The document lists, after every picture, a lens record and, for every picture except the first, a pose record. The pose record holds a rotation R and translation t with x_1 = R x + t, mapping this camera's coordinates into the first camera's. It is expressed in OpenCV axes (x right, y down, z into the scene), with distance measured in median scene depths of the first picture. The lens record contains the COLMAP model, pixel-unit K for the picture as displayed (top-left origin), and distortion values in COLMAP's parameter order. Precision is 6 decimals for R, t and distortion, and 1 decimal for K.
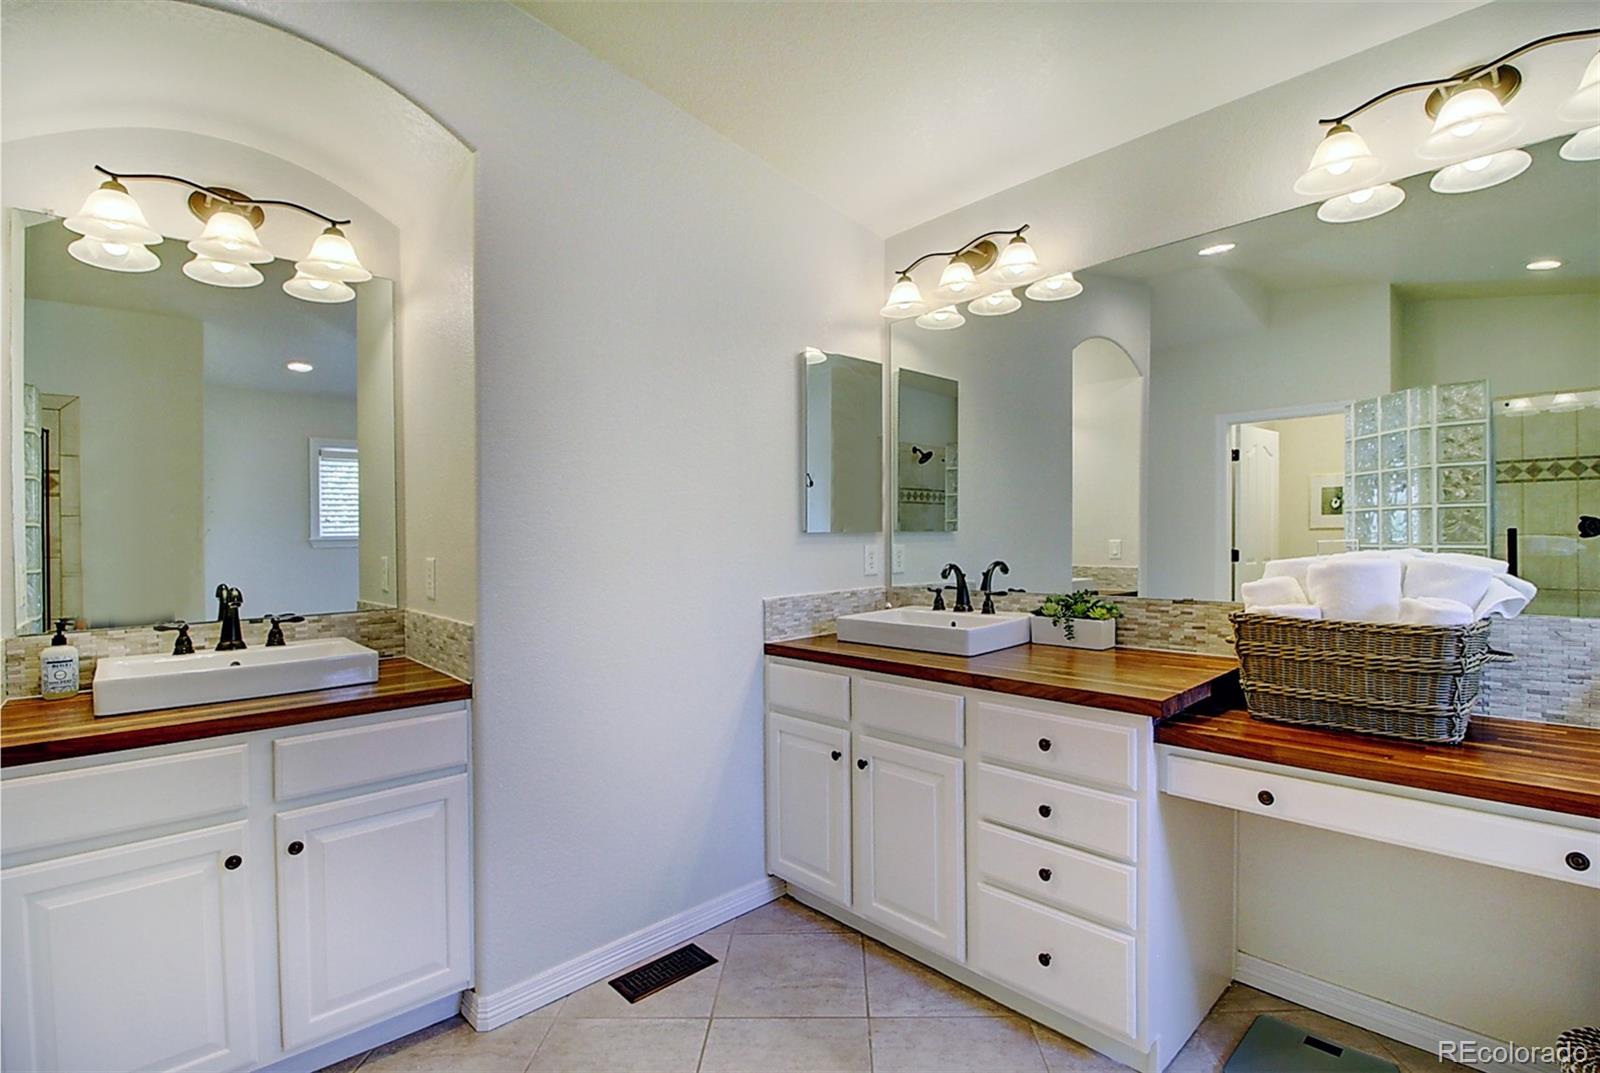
lens RADIAL K [[755.9, 0, 798.9], [0, 755.9, 537.0], [0, 0, 1]] dist [-0.003835, -0.011711]
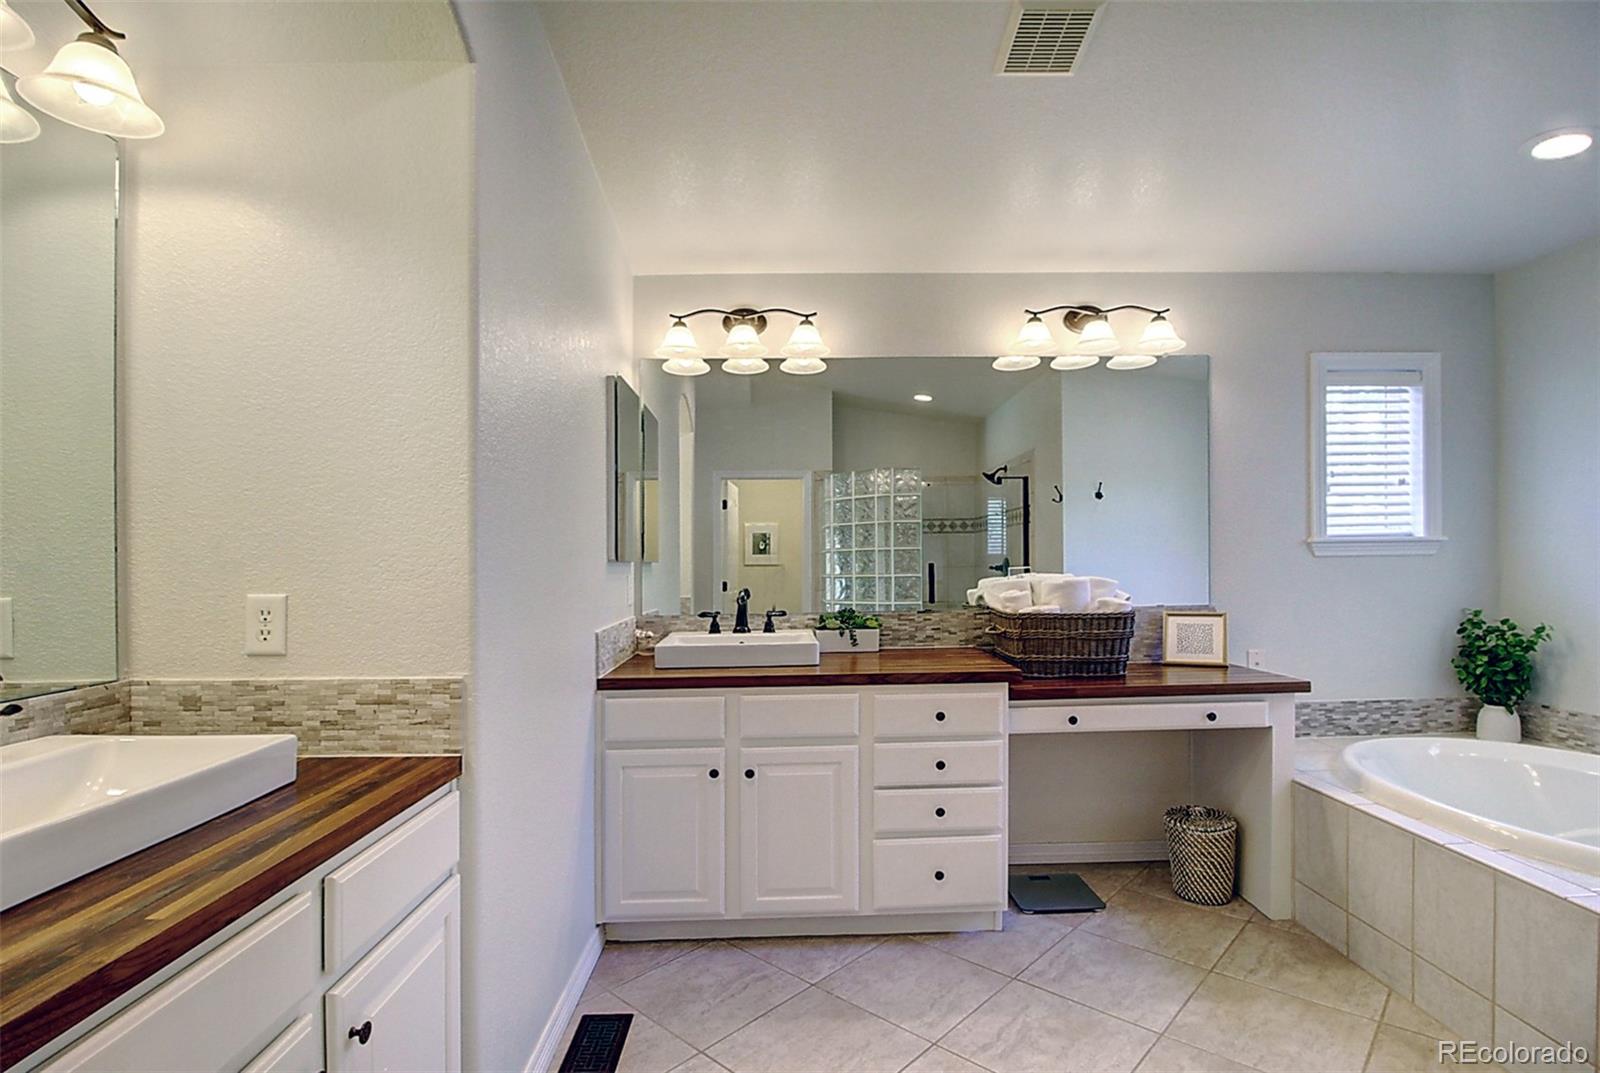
lens RADIAL K [[755.9, 0, 800.3], [0, 755.9, 564.6], [0, 0, 1]] dist [-0.003835, -0.011711]
pose [[0.674370, 0.005140, 0.738376, -0.661509], [0.004736, 0.999925, -0.011287, 0.011465], [-0.738378, 0.011109, 0.674295, 0.203661]]
